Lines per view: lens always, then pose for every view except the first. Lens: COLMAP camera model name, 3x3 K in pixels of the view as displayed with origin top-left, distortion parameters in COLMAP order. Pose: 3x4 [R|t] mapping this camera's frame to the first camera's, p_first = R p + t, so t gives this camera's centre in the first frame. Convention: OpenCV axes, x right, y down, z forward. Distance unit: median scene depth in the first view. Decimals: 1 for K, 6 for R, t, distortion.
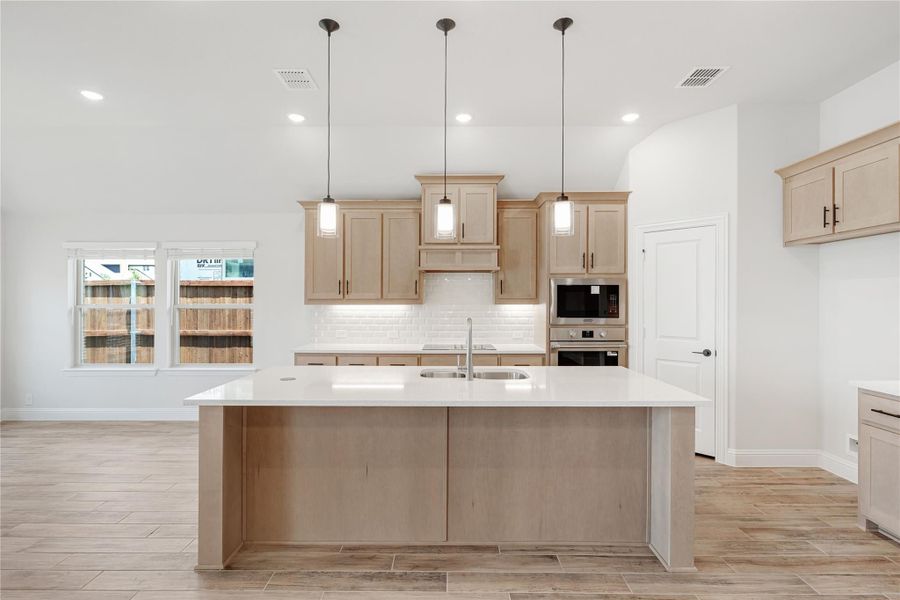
lens RADIAL K [[433.5, 0, 442.7], [0, 433.5, 298.8], [0, 0, 1]] dist [-0.001518, -0.001054]
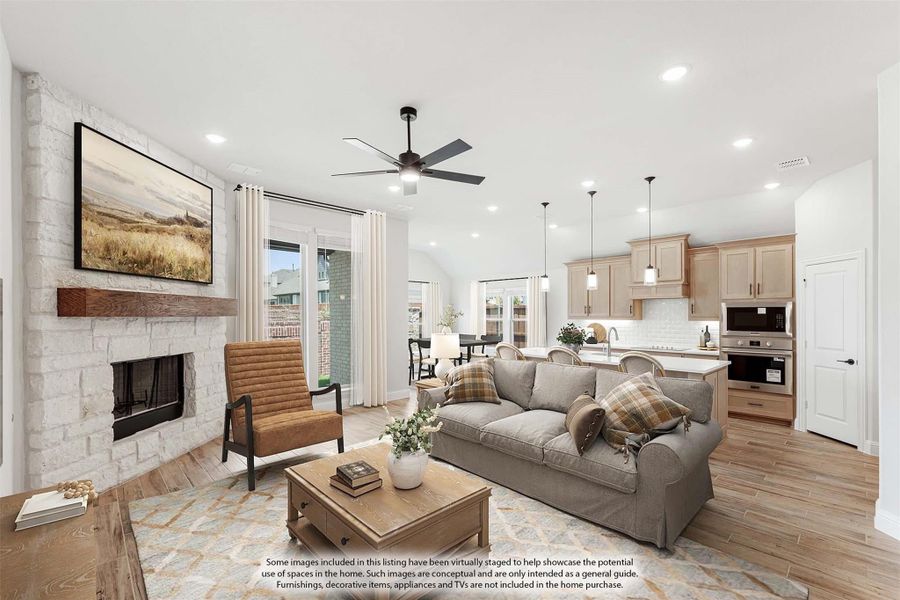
lens RADIAL K [[376.9, 0, 442.7], [0, 376.9, 307.4], [0, 0, 1]] dist [0.000800, 0.000276]
pose [[0.689237, -0.013004, -0.724420, 0.519038], [0.000110, 0.999841, -0.017844, -0.010222], [0.724536, 0.012219, 0.689128, -0.521551]]
